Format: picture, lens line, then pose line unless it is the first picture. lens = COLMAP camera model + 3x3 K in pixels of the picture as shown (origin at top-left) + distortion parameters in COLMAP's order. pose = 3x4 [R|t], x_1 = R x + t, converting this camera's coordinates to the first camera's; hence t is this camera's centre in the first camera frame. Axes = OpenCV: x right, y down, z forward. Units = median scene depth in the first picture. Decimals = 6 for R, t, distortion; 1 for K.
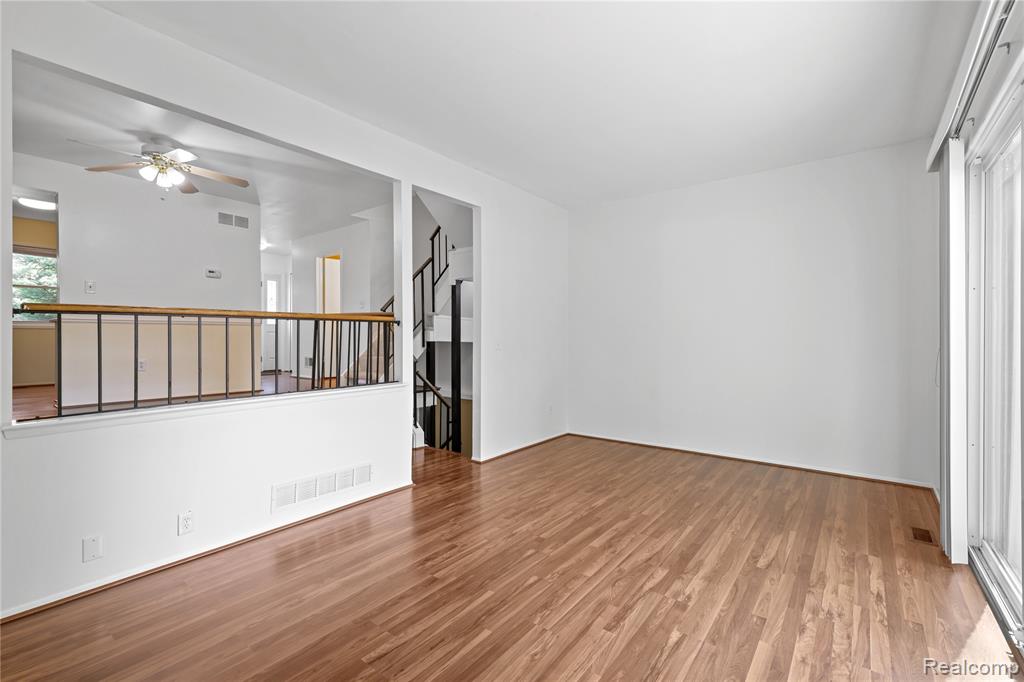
lens RADIAL K [[459.4, 0, 512.0], [0, 459.4, 341.0], [0, 0, 1]] dist [0.001972, 0.000013]
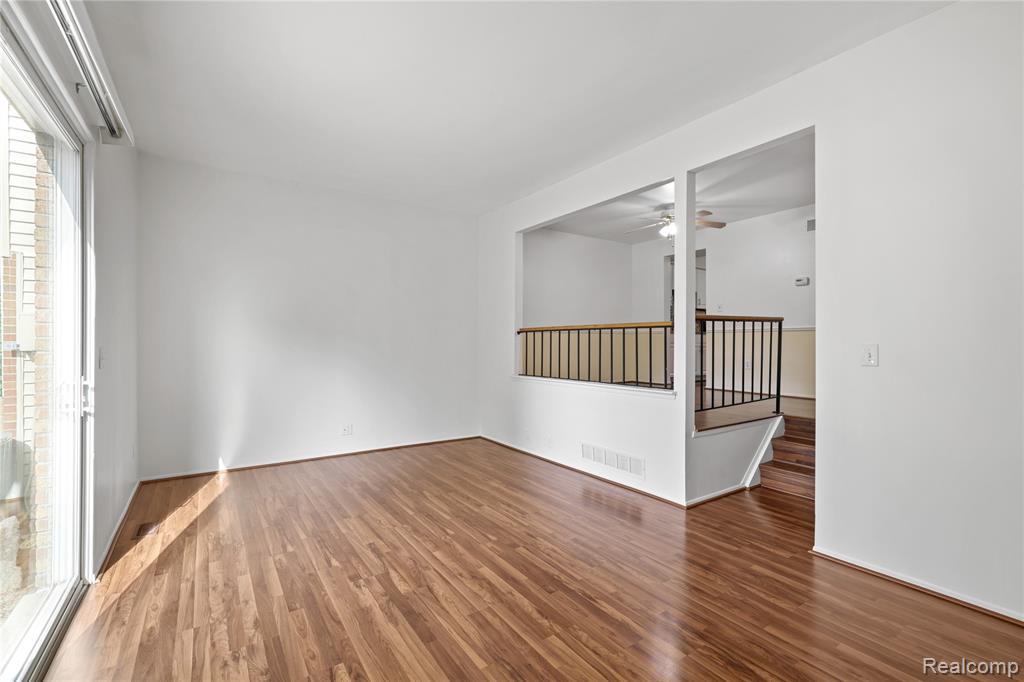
lens RADIAL K [[459.4, 0, 512.0], [0, 459.4, 341.0], [0, 0, 1]] dist [0.001972, 0.000013]
pose [[-0.323307, -0.004758, -0.946282, 1.191434], [-0.010019, 0.999949, -0.001605, -0.007380], [0.946241, 0.008962, -0.323338, 1.564391]]
